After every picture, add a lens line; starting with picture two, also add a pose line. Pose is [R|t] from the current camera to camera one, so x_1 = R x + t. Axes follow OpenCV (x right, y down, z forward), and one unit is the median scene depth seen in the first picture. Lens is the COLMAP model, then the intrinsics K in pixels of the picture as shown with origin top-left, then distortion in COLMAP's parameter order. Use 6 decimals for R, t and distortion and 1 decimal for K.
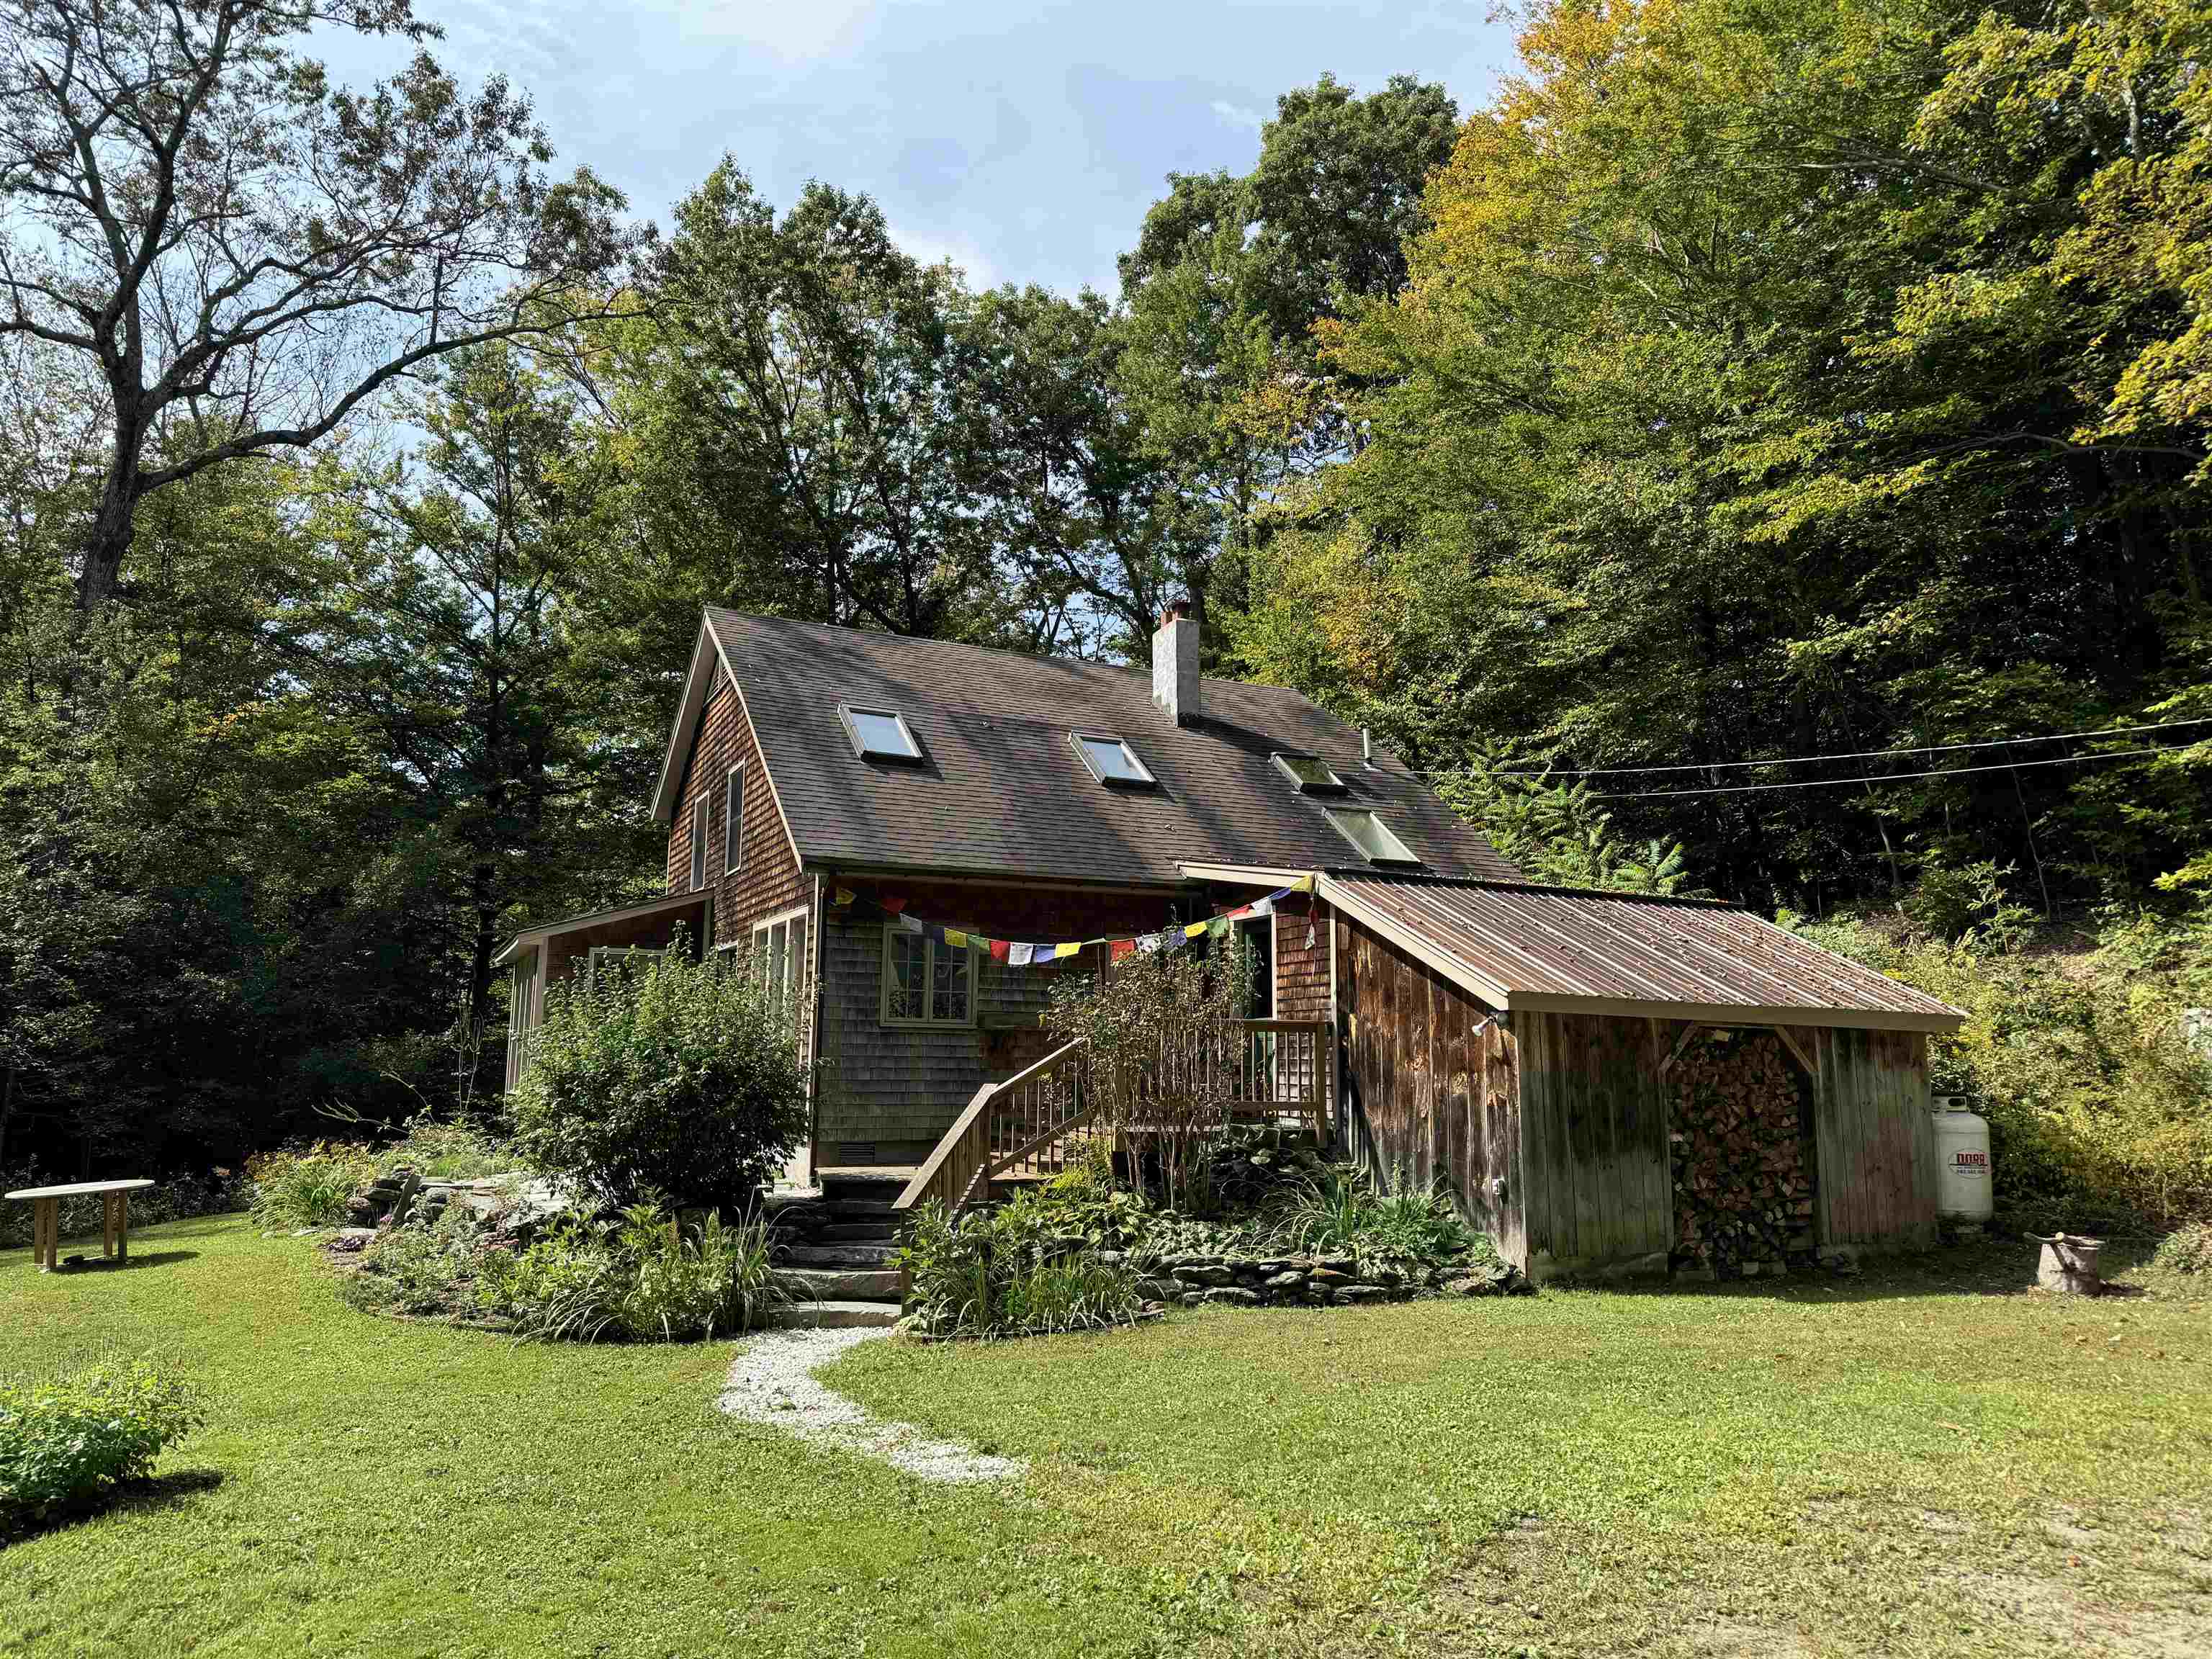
lens RADIAL K [[1555.6, 0, 1091.3], [0, 1555.6, 837.6], [0, 0, 1]] dist [0.058315, -0.063667]
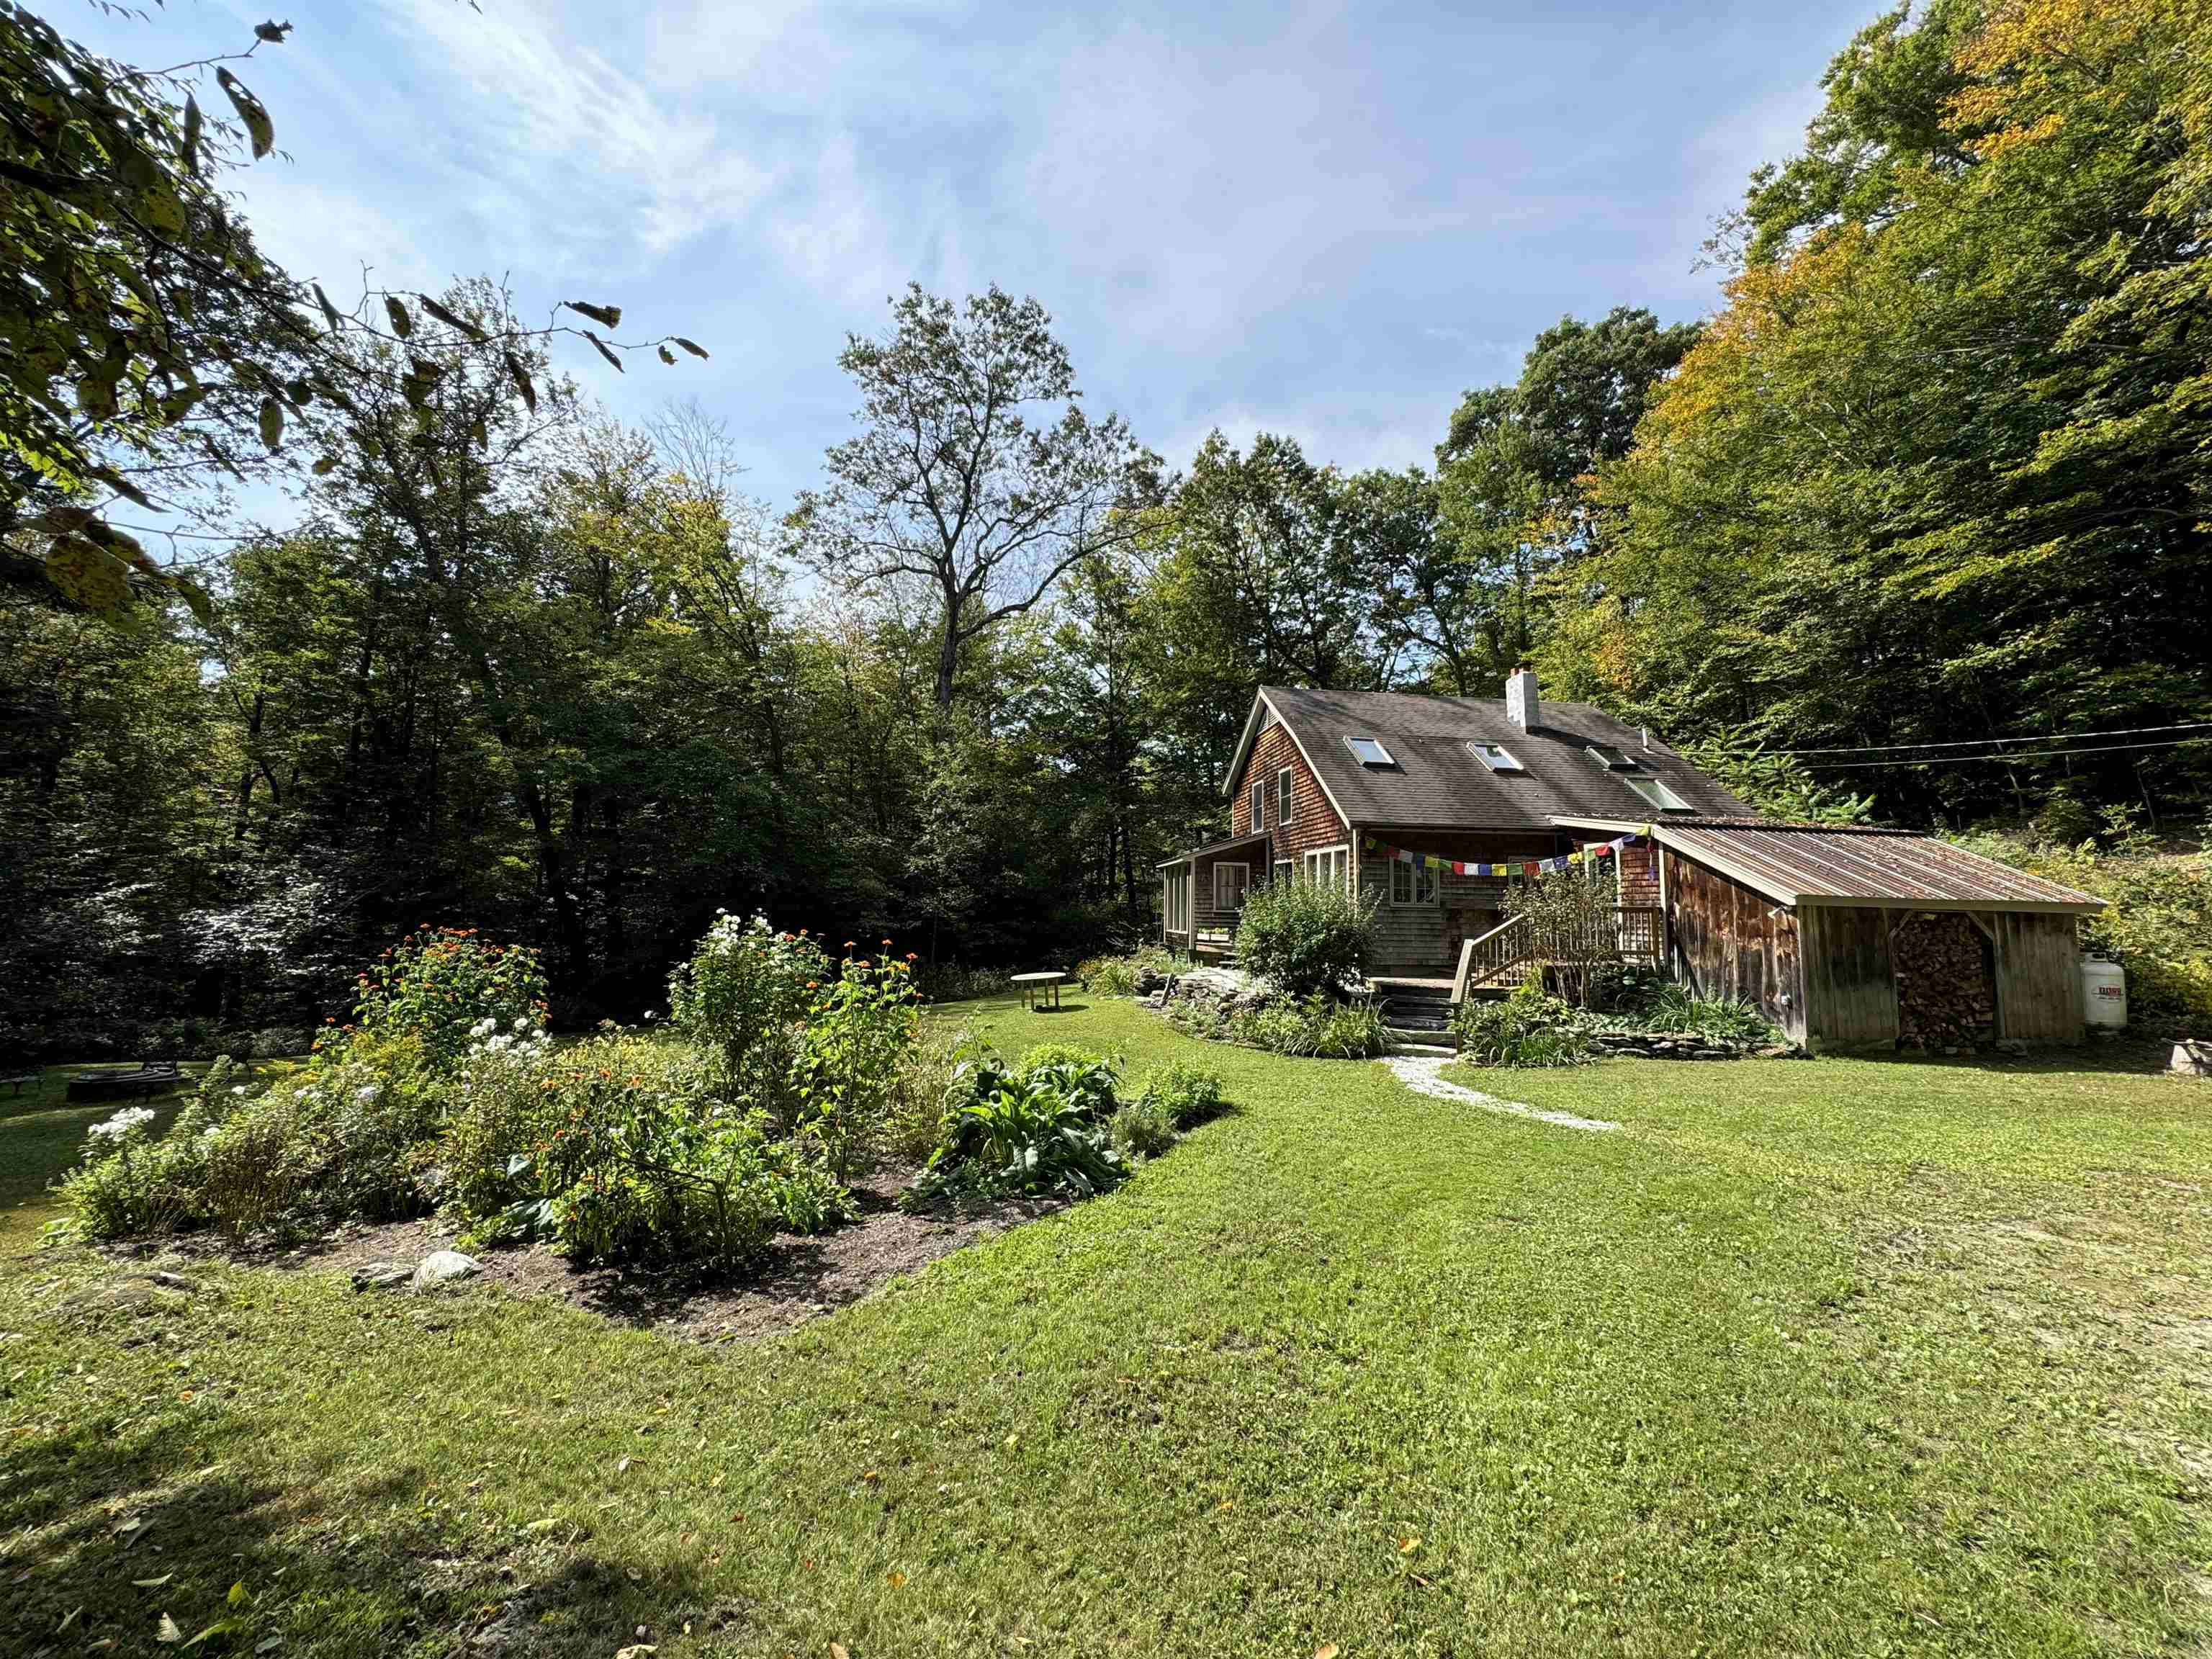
lens RADIAL K [[882.0, 0, 1100.7], [0, 882.0, 823.5], [0, 0, 1]] dist [-0.004277, 0.001281]
pose [[0.952636, -0.023651, -0.303192, -0.108962], [0.039409, 0.998166, 0.045959, -0.035879], [0.301549, -0.055731, 0.951820, -0.119783]]
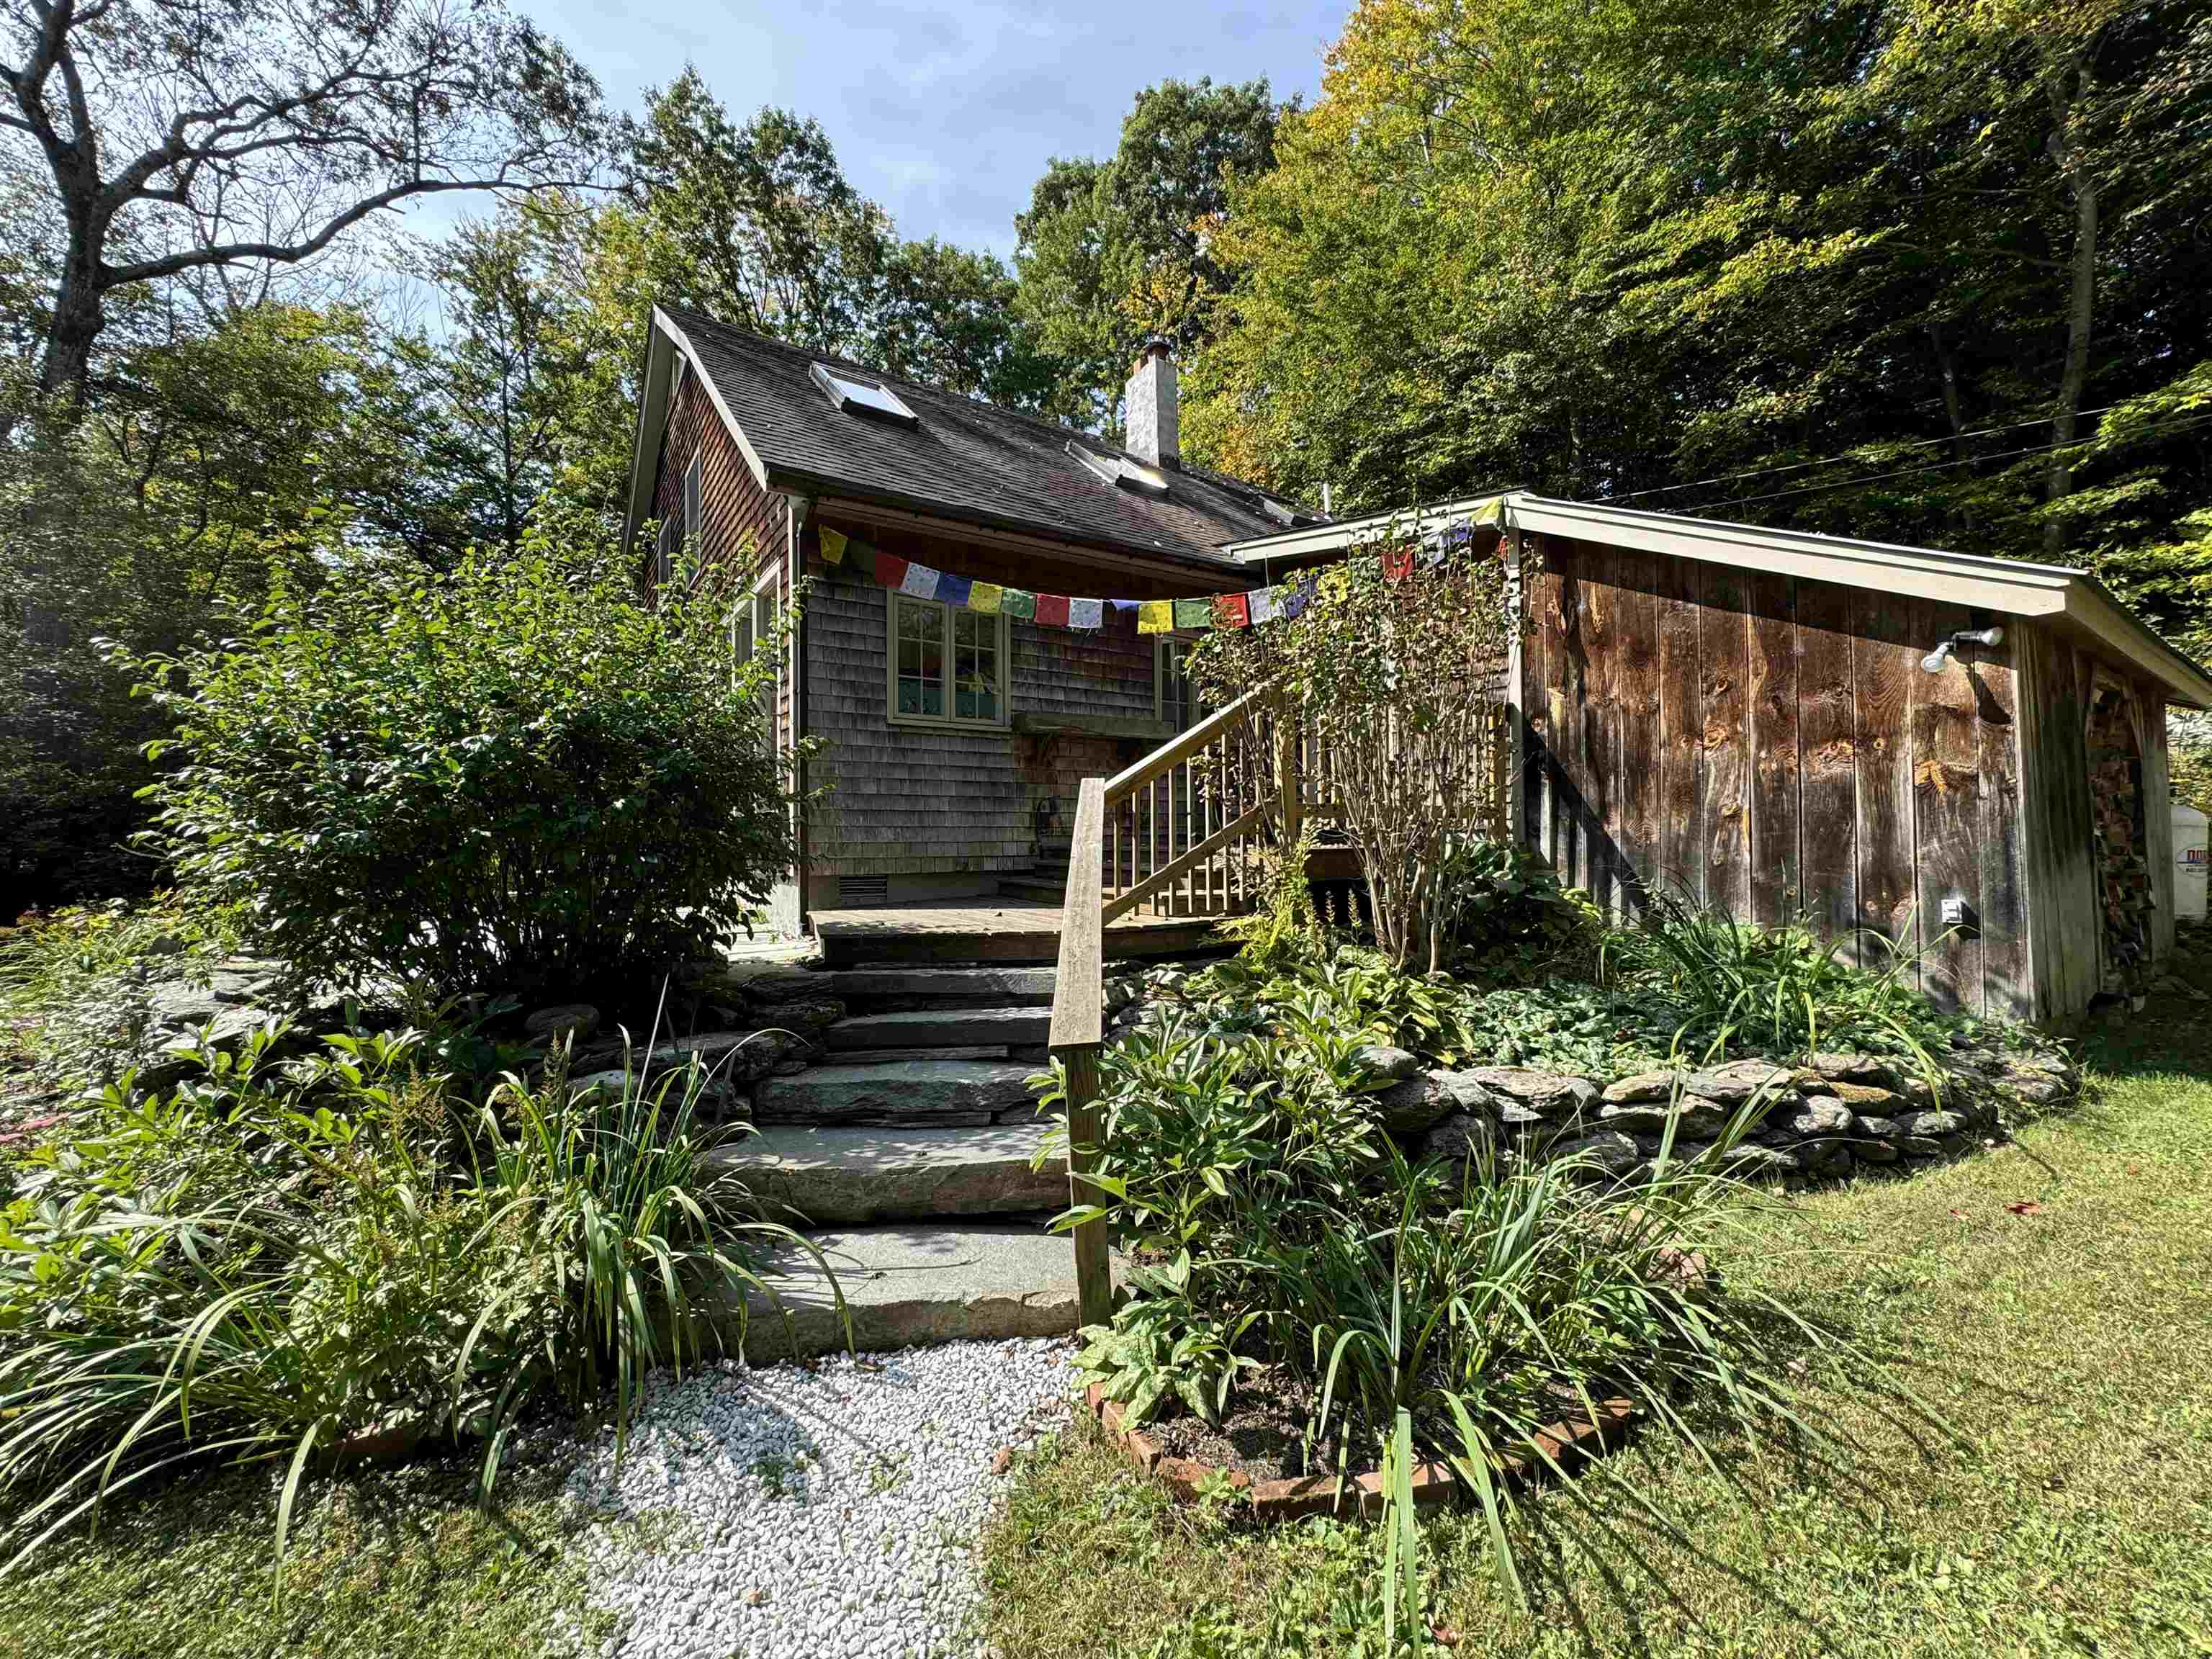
lens RADIAL K [[882.0, 0, 1104.4], [0, 882.0, 833.8], [0, 0, 1]] dist [-0.004277, 0.001281]
pose [[0.987400, -0.018688, 0.157136, -0.075830], [-0.004019, 0.989721, 0.142957, 0.084904], [-0.158192, -0.141787, 0.977175, 0.424021]]
